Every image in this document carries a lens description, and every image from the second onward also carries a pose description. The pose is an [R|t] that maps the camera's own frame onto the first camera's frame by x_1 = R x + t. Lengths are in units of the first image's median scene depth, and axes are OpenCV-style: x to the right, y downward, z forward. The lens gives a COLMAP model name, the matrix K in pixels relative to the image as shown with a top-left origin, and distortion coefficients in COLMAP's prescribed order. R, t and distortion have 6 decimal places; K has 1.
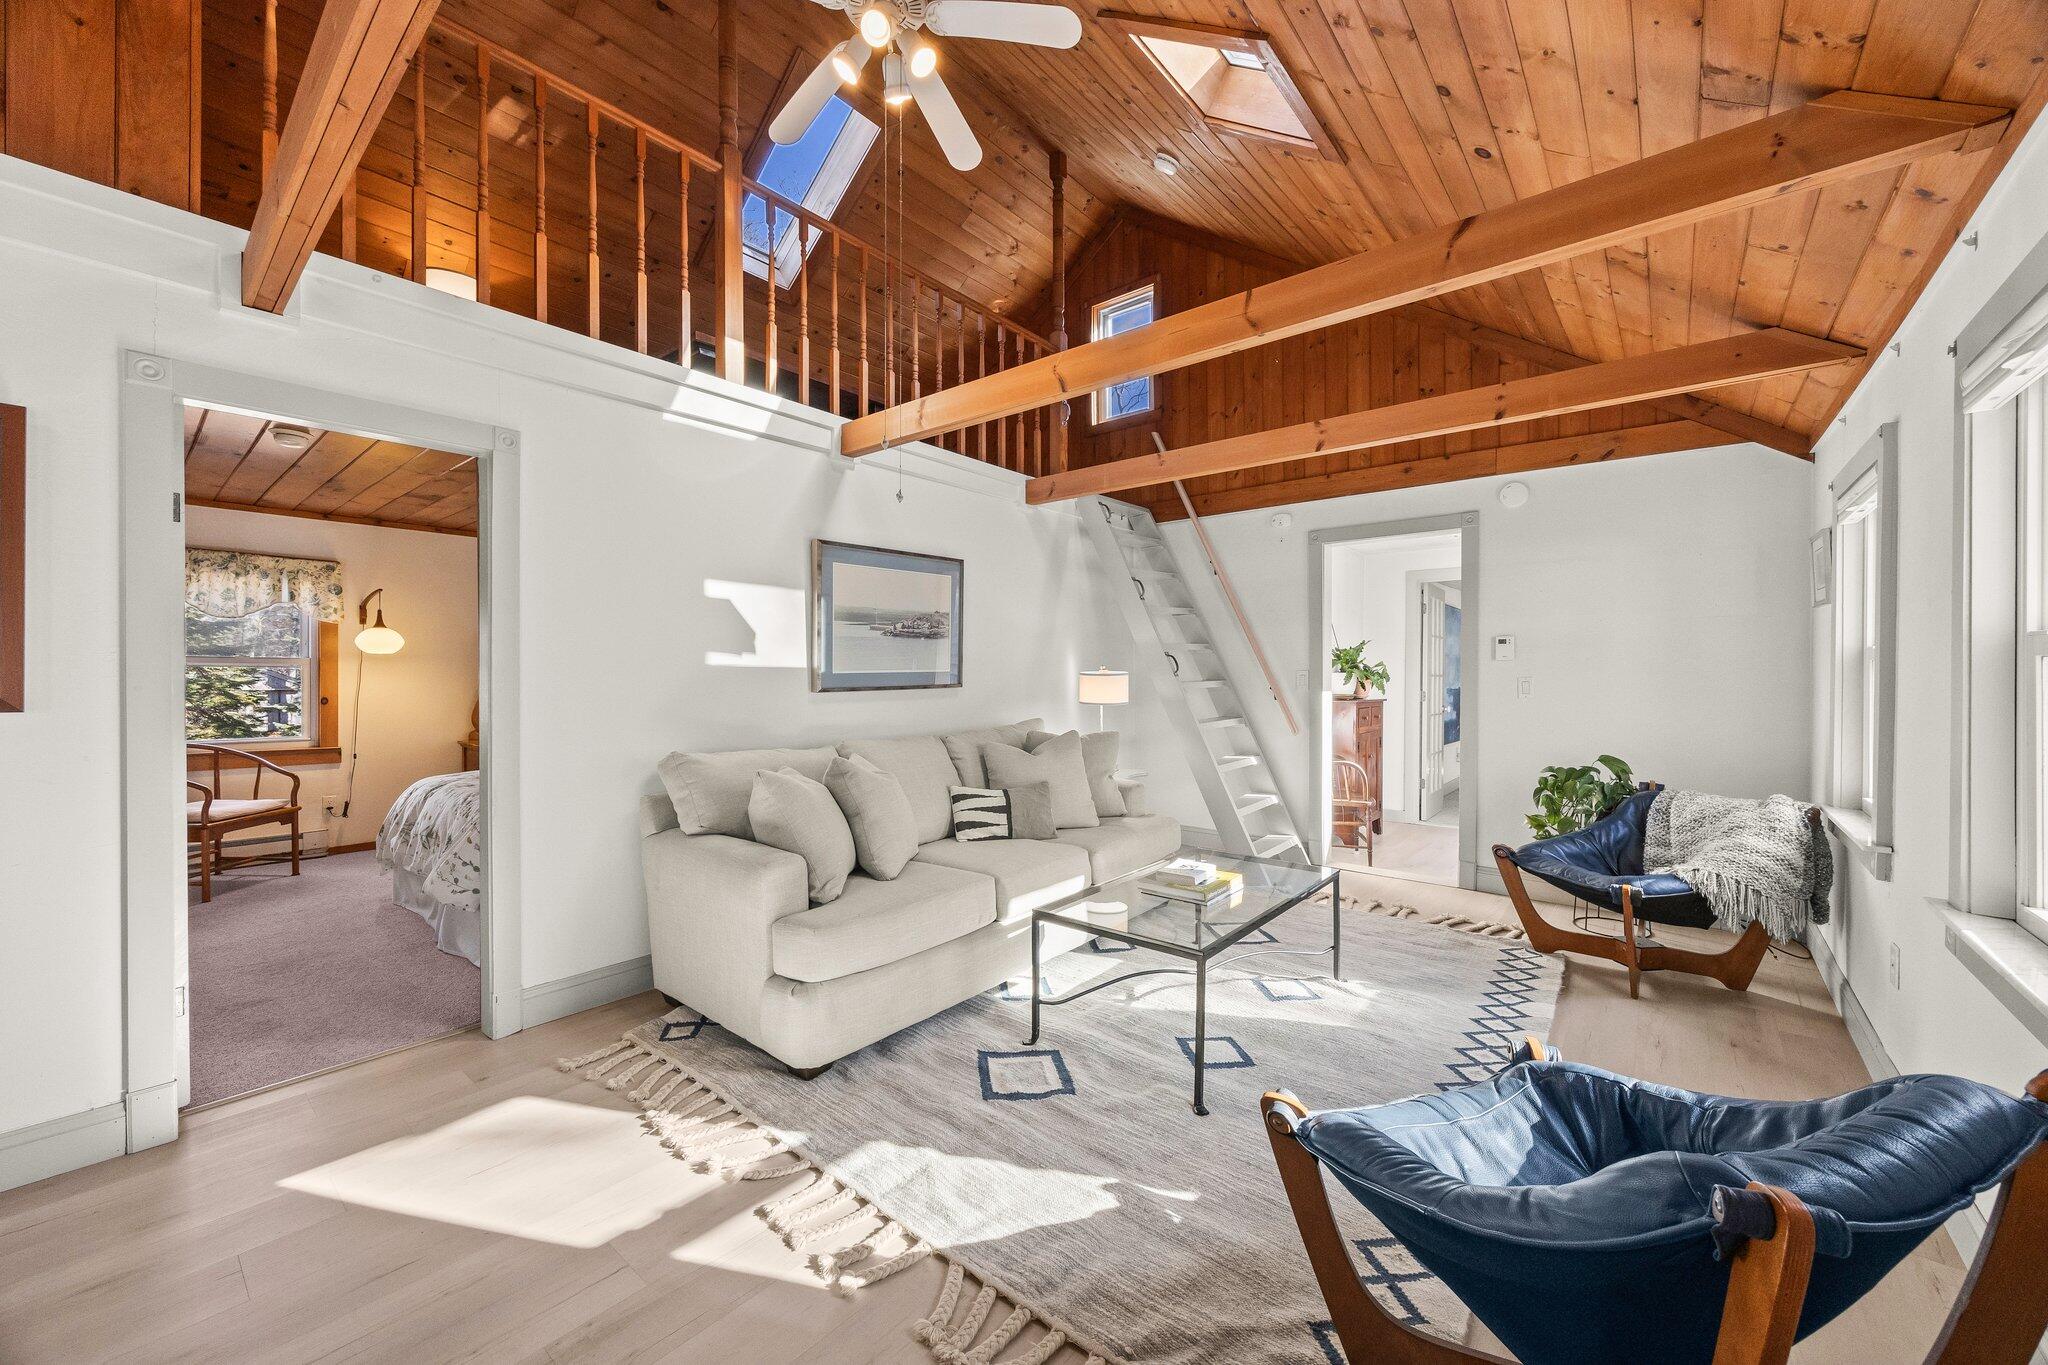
lens RADIAL K [[778.8, 0, 1030.5], [0, 778.8, 672.9], [0, 0, 1]] dist [-0.007597, 0.000860]
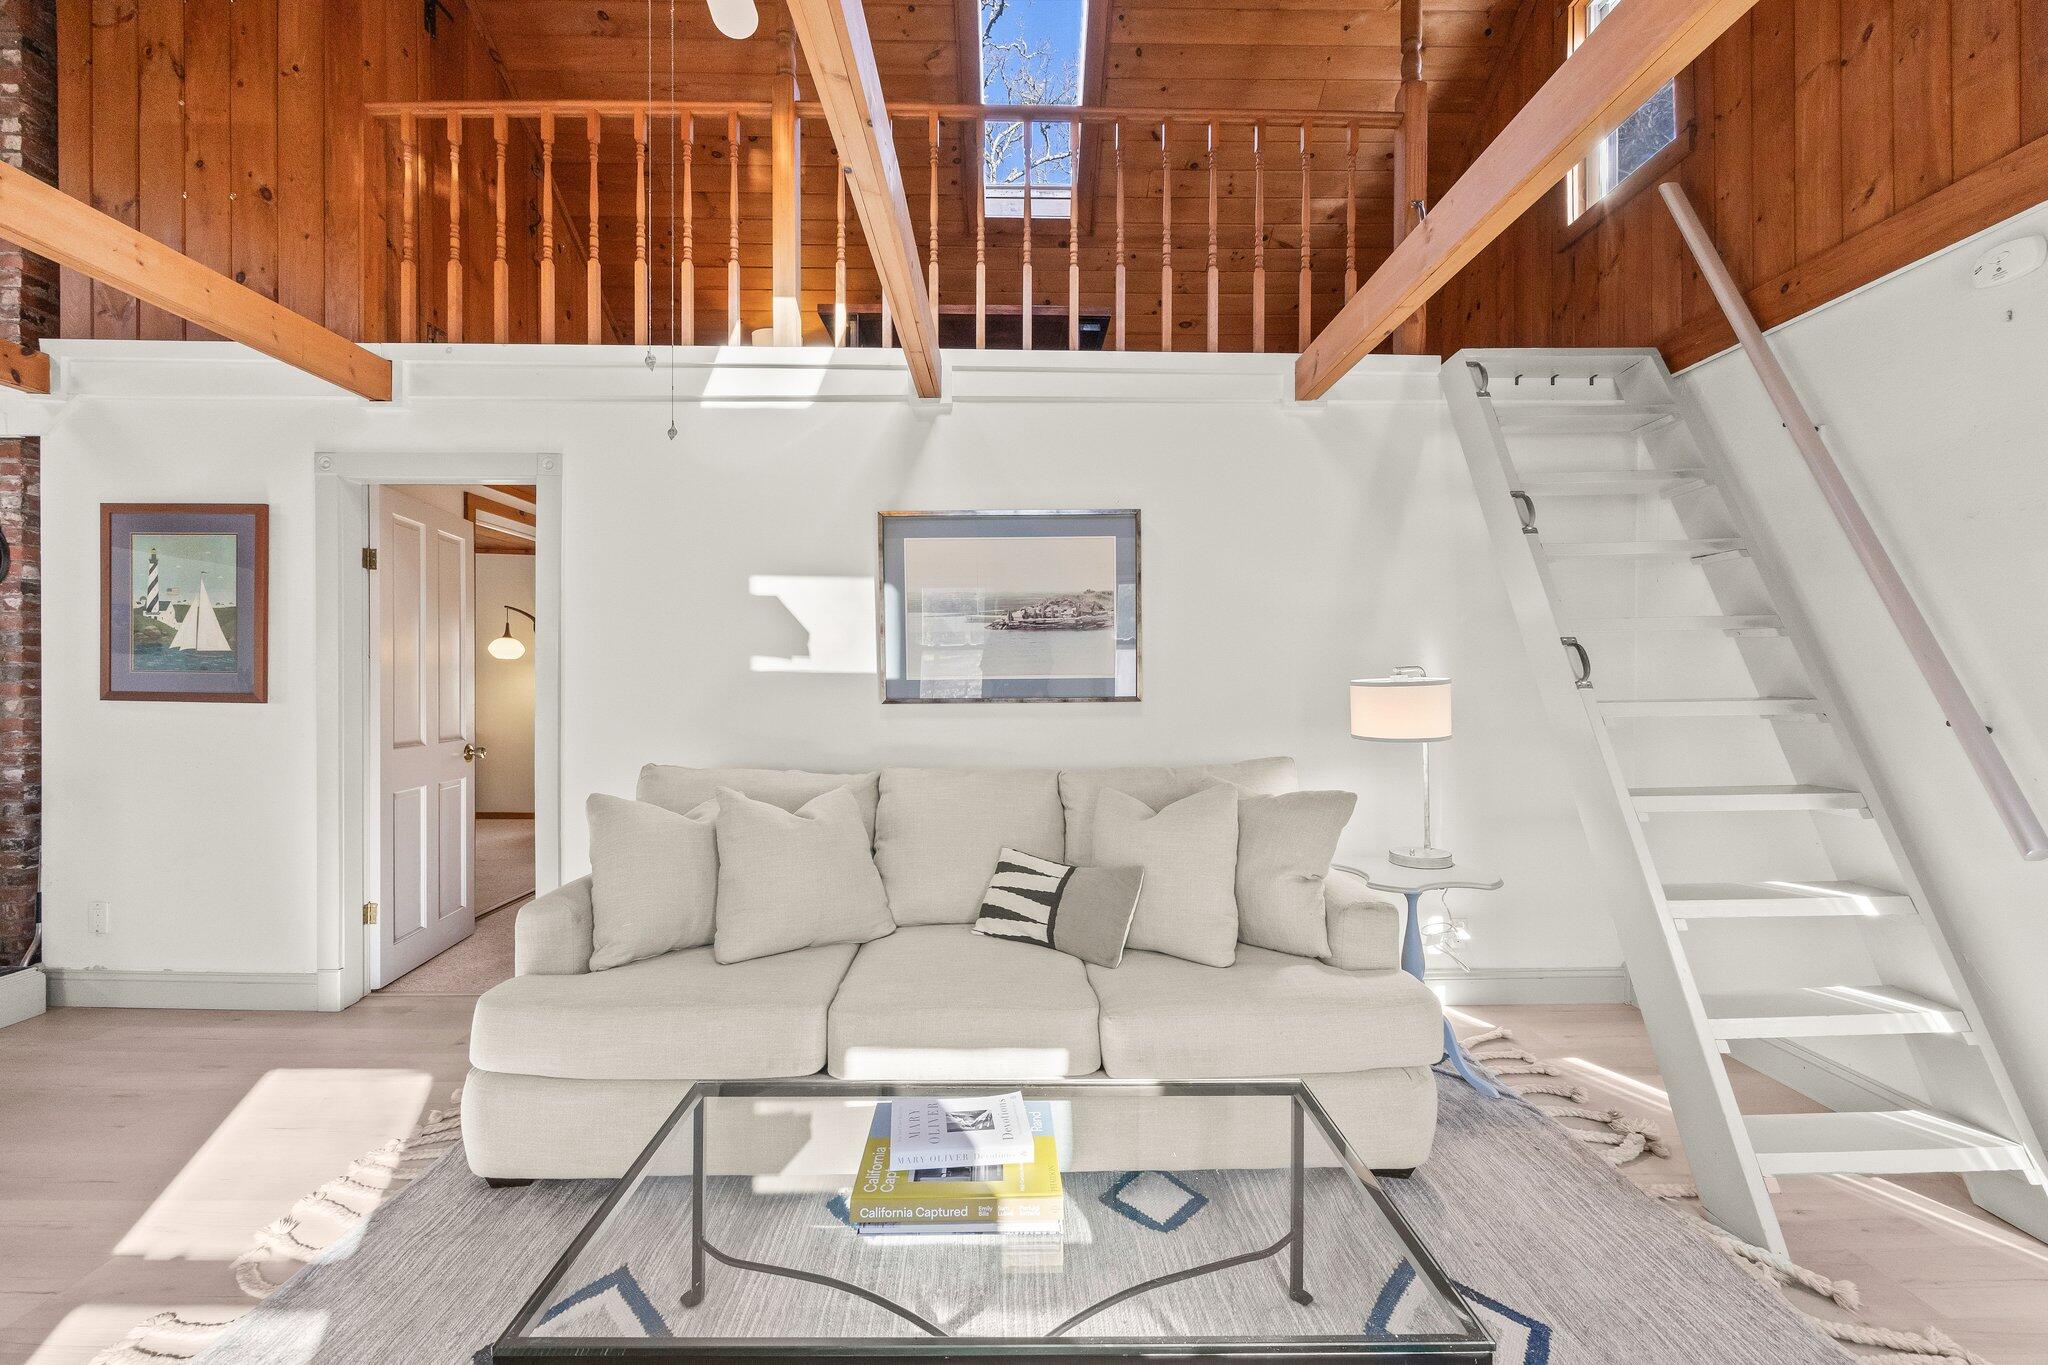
lens RADIAL K [[799.9, 0, 1020.0], [0, 799.9, 692.3], [0, 0, 1]] dist [-0.000602, -0.000695]
pose [[0.643312, 0.016896, -0.765418, 0.438022], [-0.003003, 0.999804, 0.019546, -0.003405], [0.765598, -0.010276, 0.643237, 0.565162]]
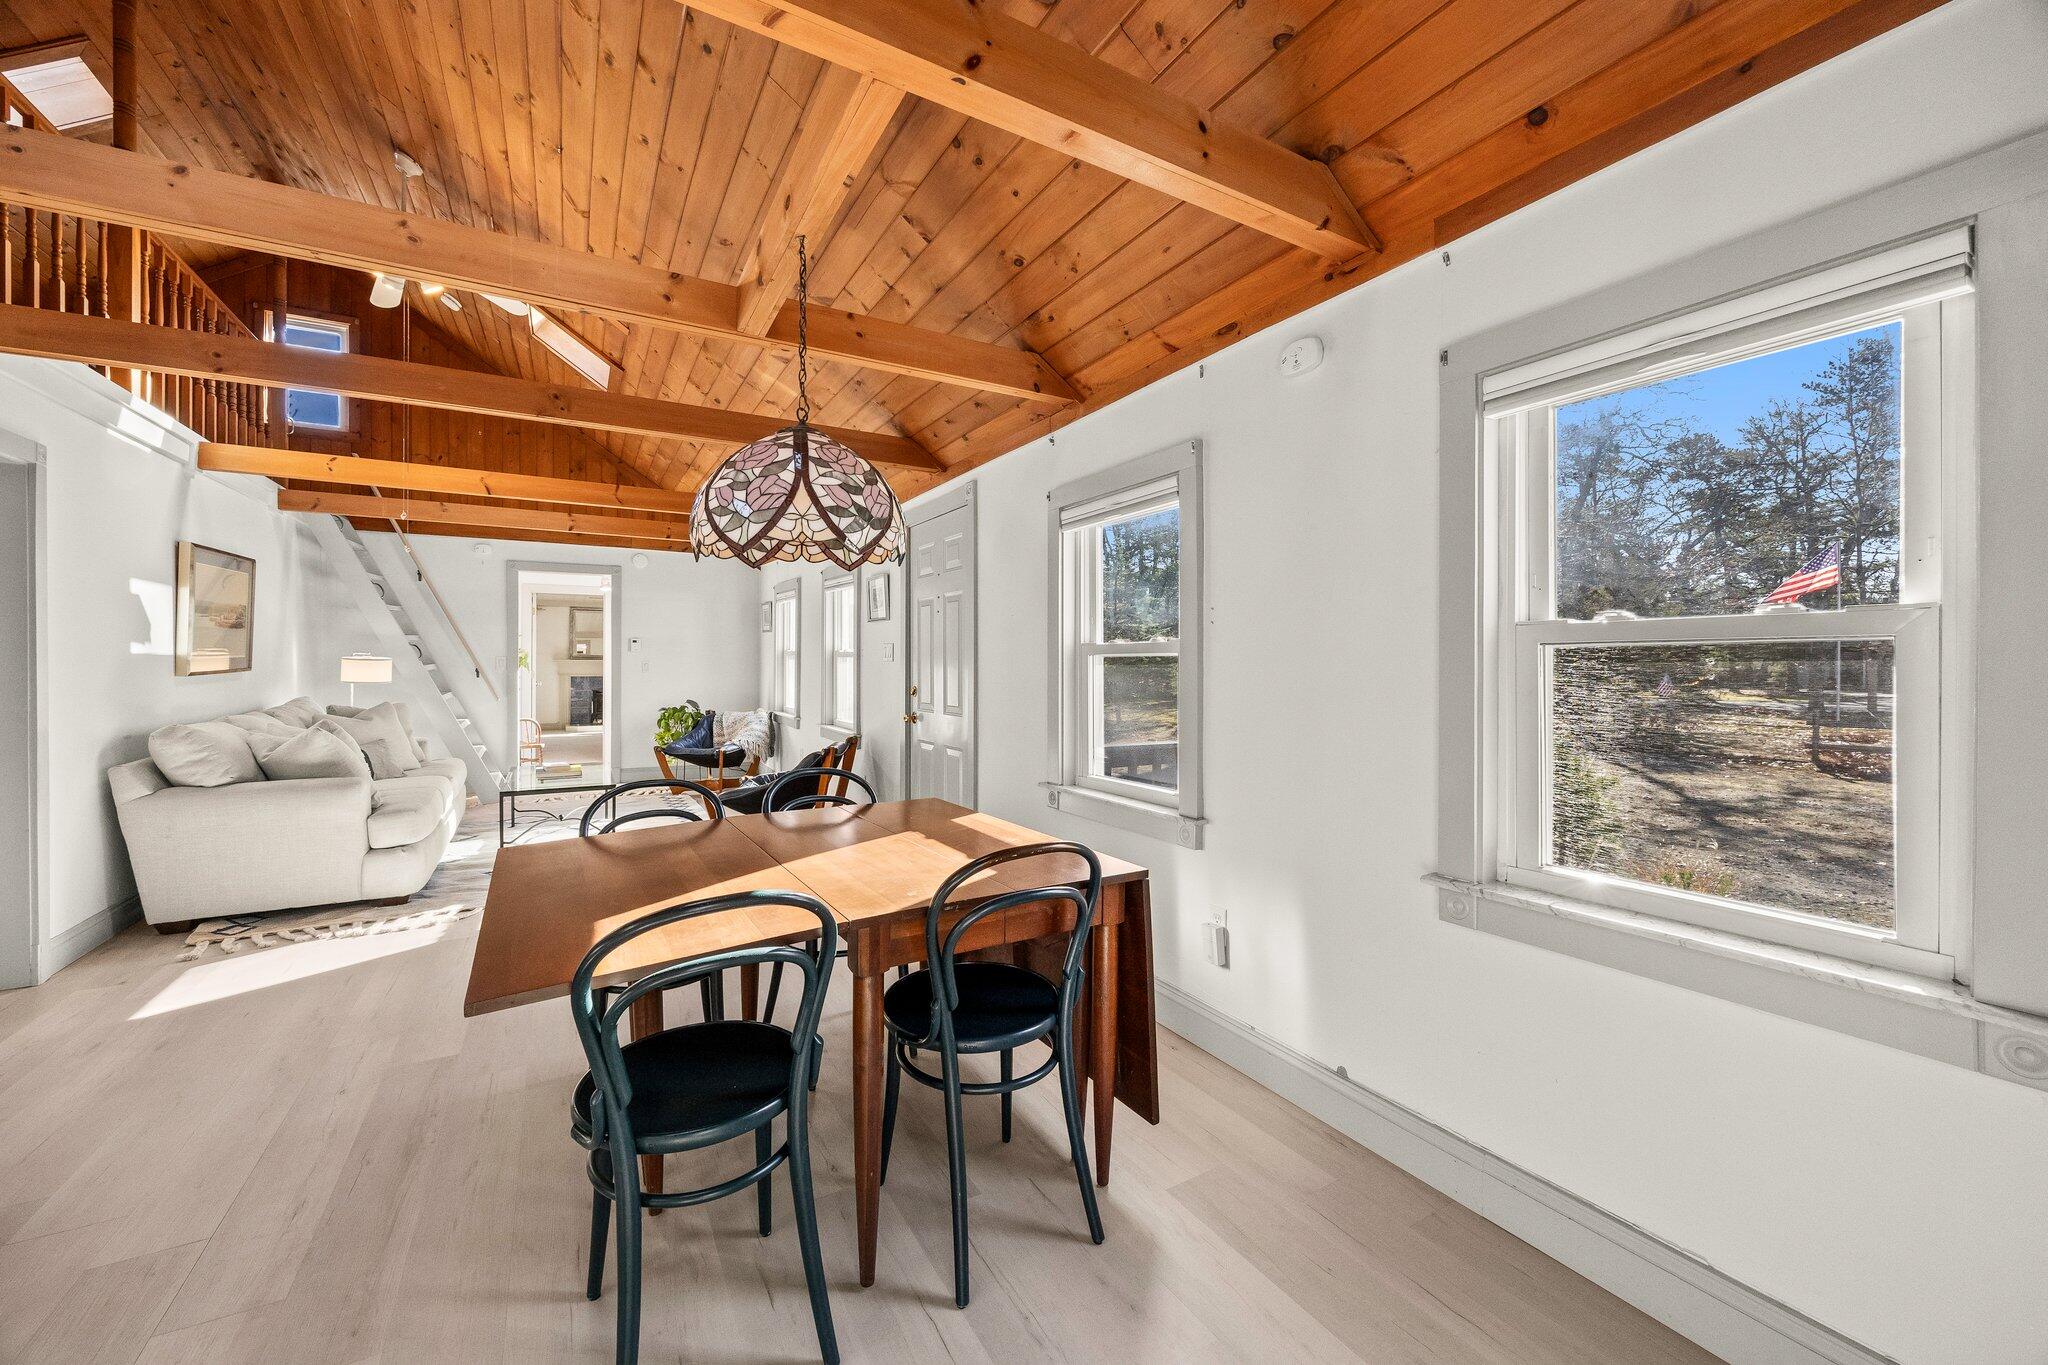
lens RADIAL K [[778.8, 0, 1021.5], [0, 778.8, 669.5], [0, 0, 1]] dist [-0.007597, 0.000860]
pose [[0.337900, -0.012958, 0.941093, -0.912742], [-0.007393, 0.999838, 0.016422, -0.012885], [-0.941153, -0.012507, 0.337749, -0.526226]]
